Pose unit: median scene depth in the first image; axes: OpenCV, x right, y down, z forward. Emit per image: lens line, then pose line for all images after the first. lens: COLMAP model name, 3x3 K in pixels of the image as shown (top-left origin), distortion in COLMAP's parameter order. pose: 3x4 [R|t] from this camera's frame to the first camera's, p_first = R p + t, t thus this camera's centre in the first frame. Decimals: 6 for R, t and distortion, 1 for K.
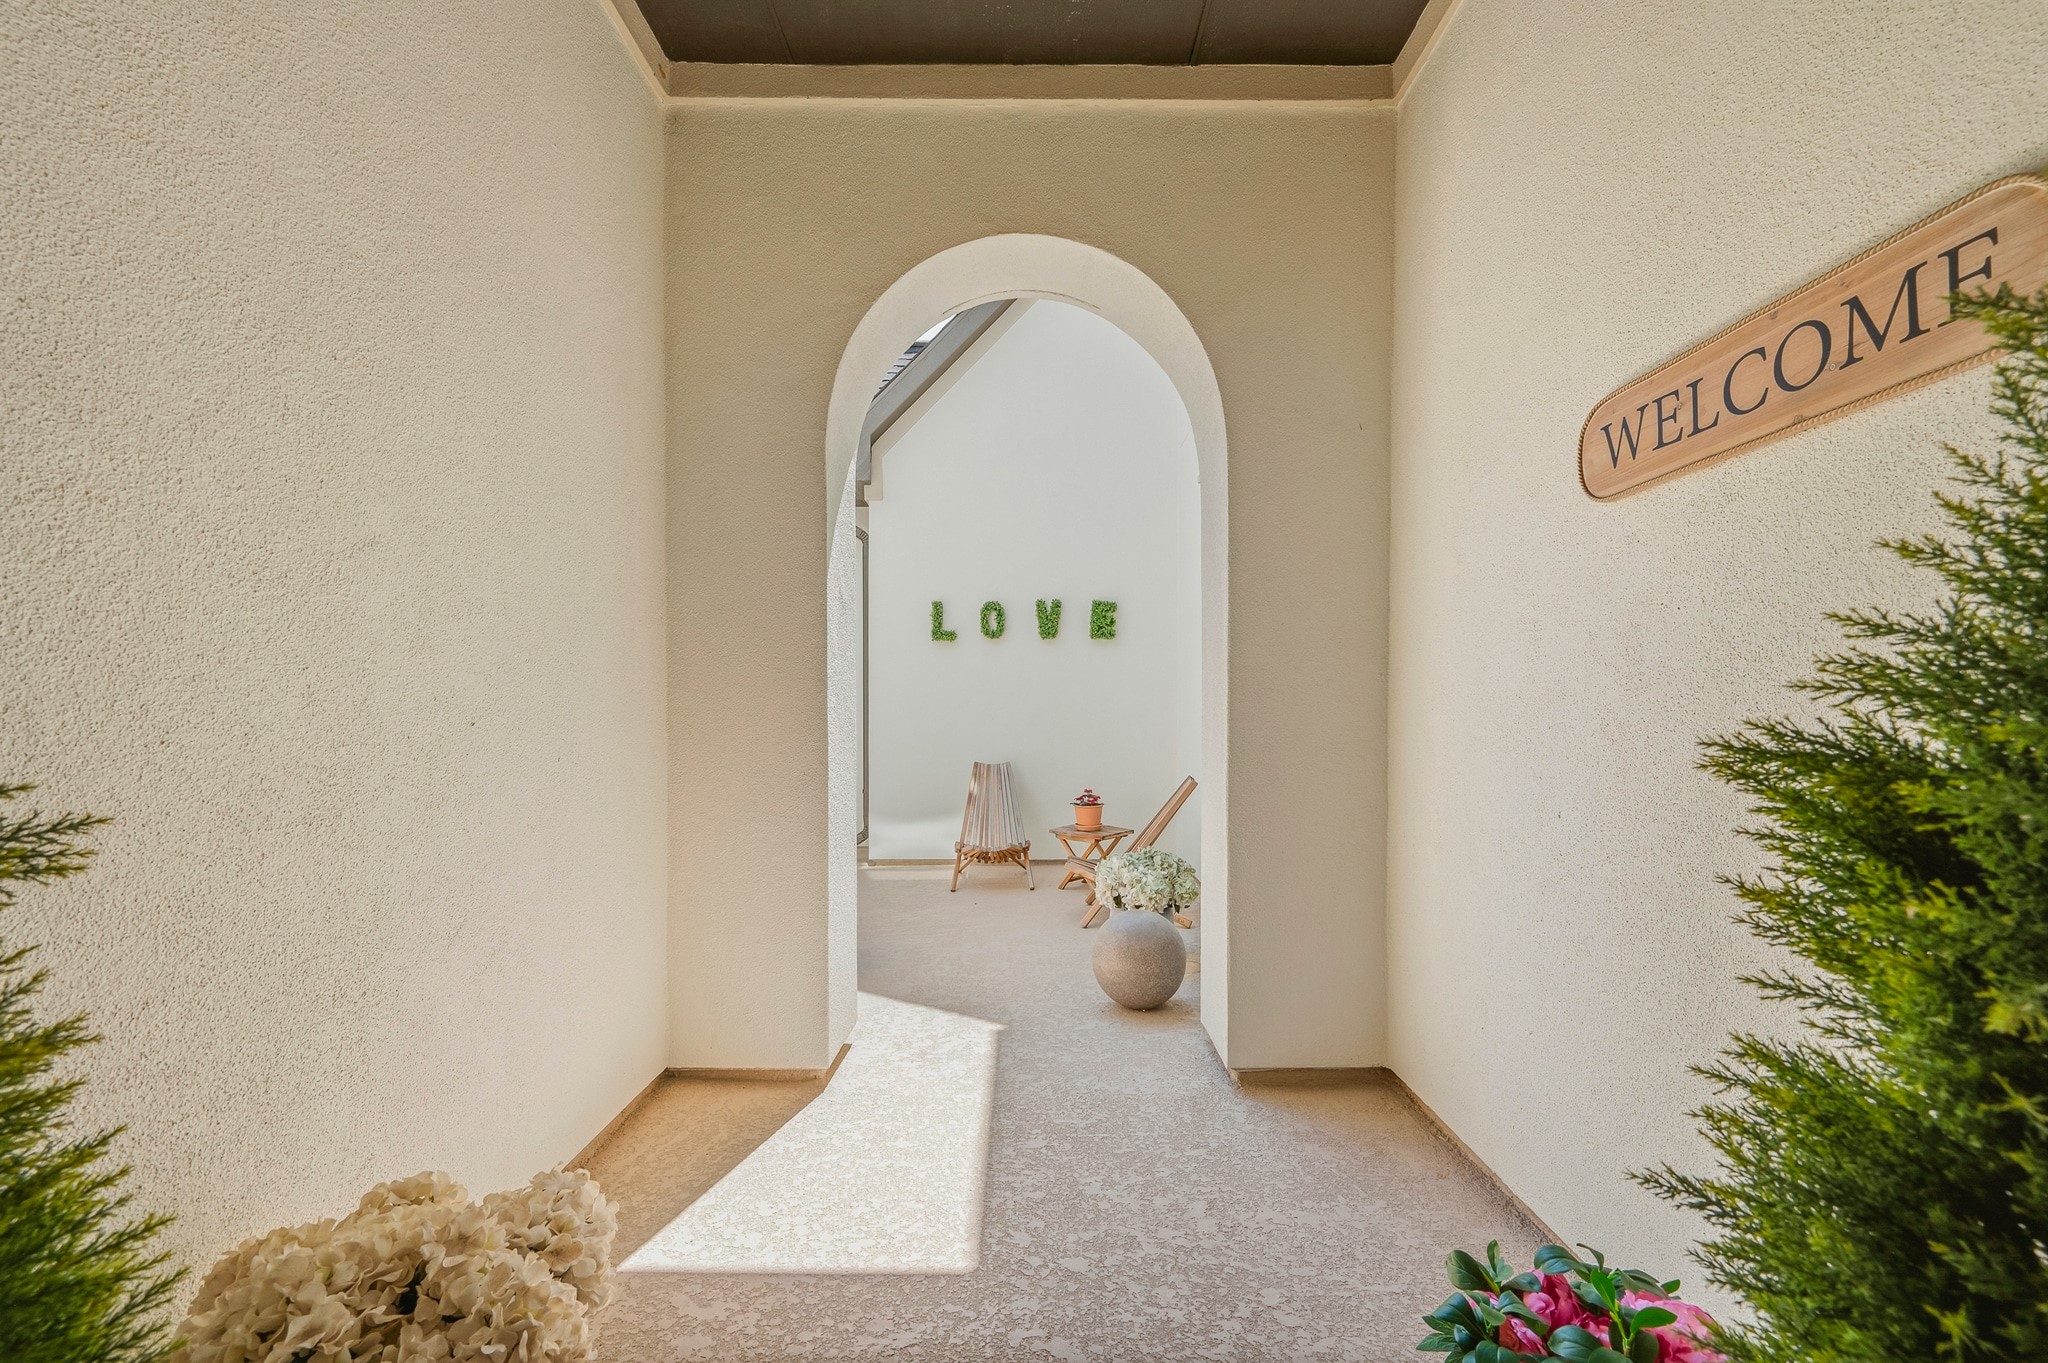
lens RADIAL K [[827.9, 0, 1026.9], [0, 827.9, 690.1], [0, 0, 1]] dist [0.001537, 0.000108]
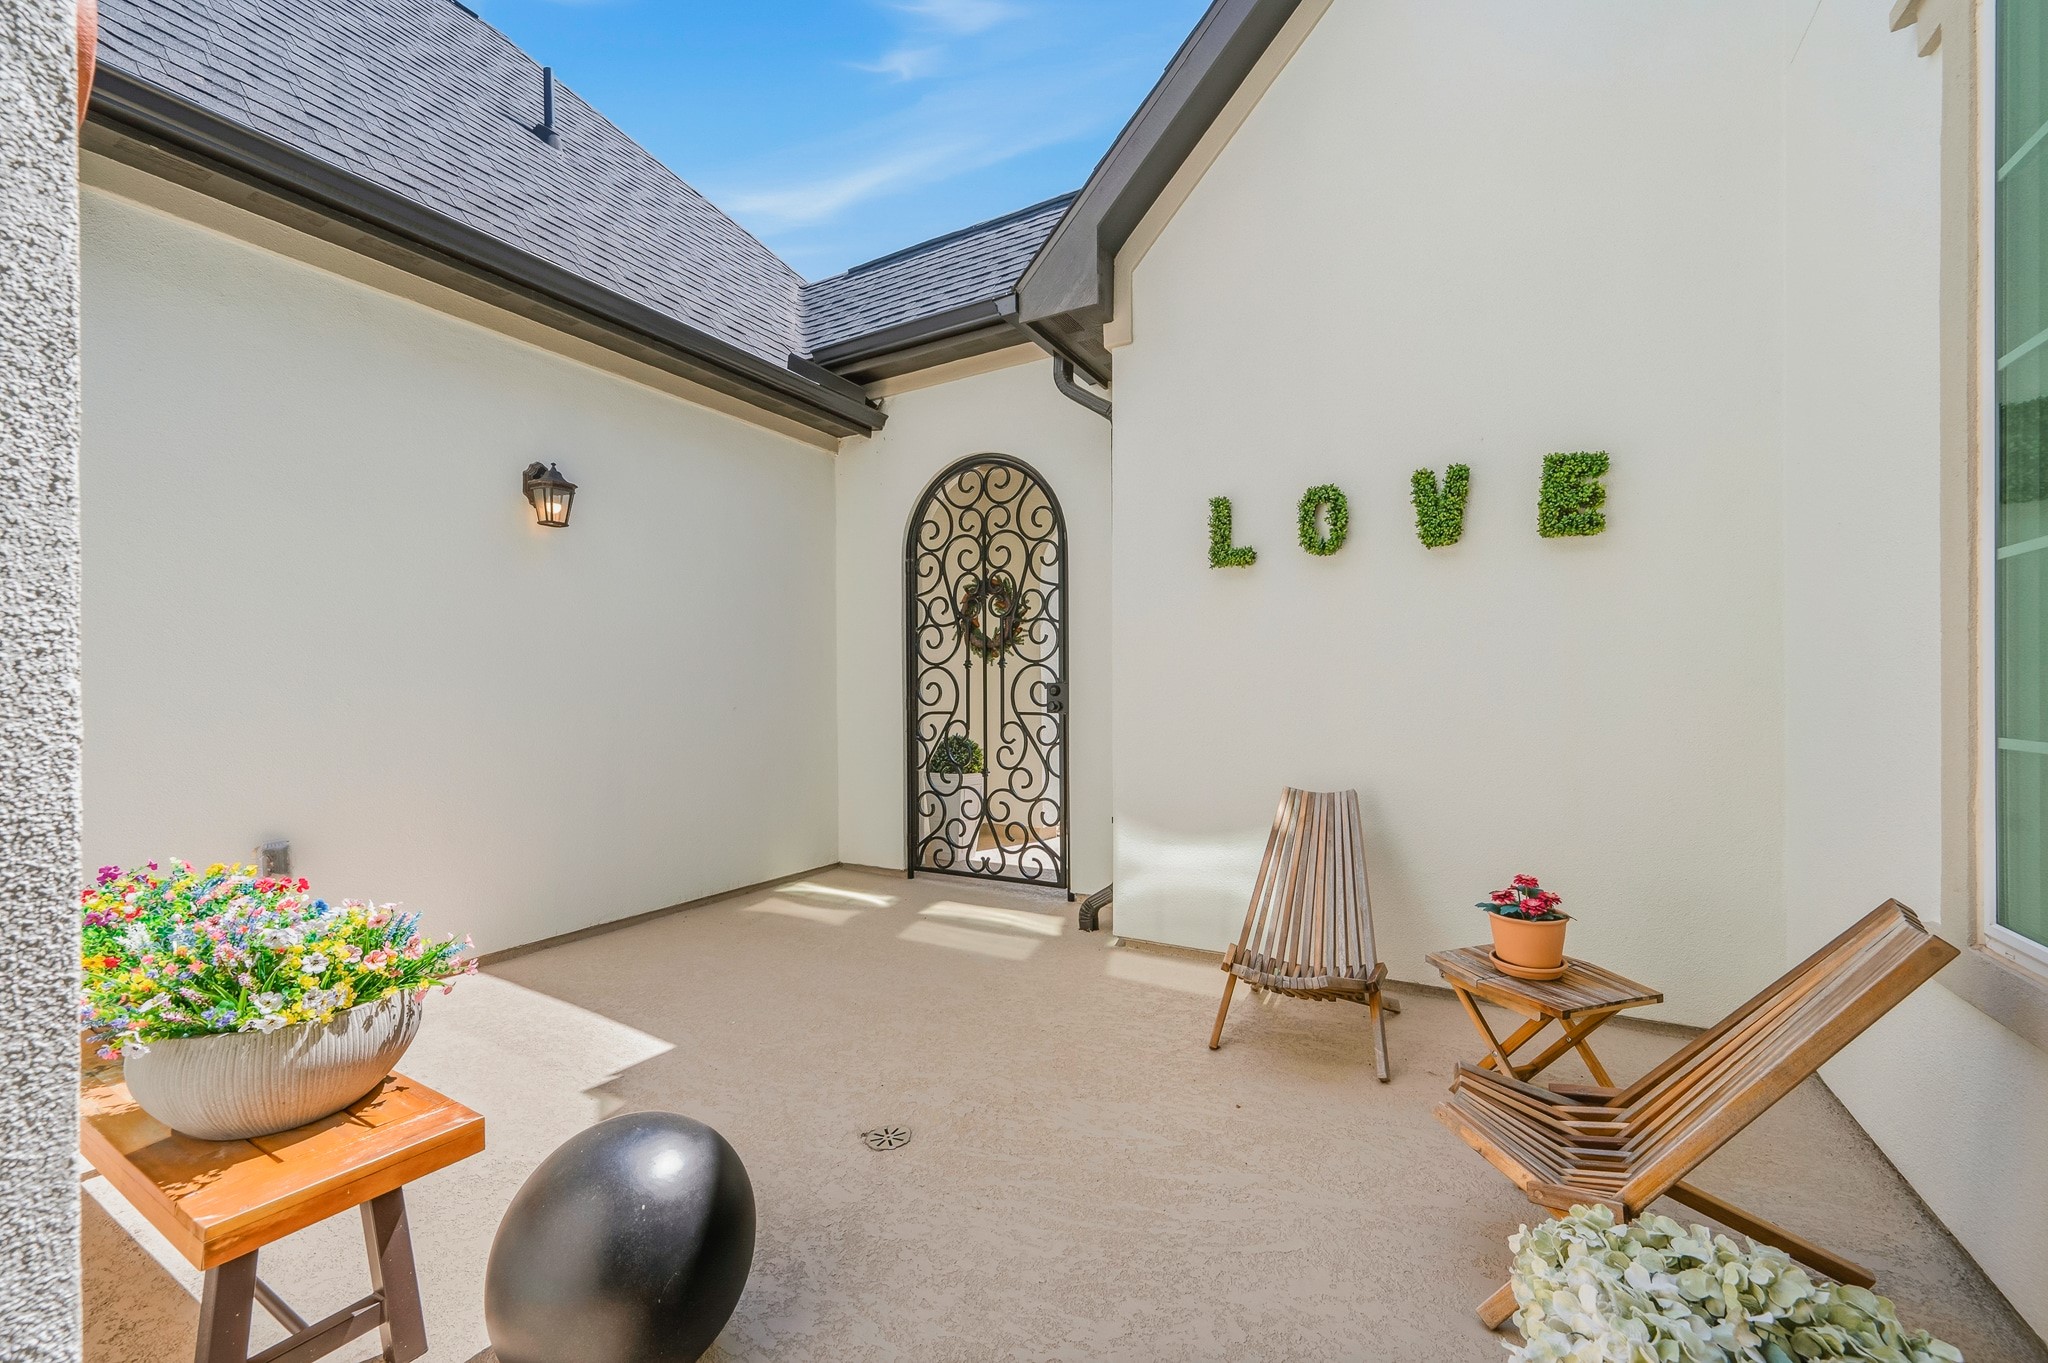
lens RADIAL K [[827.9, 0, 1026.9], [0, 827.9, 690.1], [0, 0, 1]] dist [0.001537, 0.000108]
pose [[0.877603, -0.005027, -0.479362, 0.048880], [0.007592, 0.999965, 0.003412, 0.022509], [0.479328, -0.006634, 0.877611, 0.473483]]
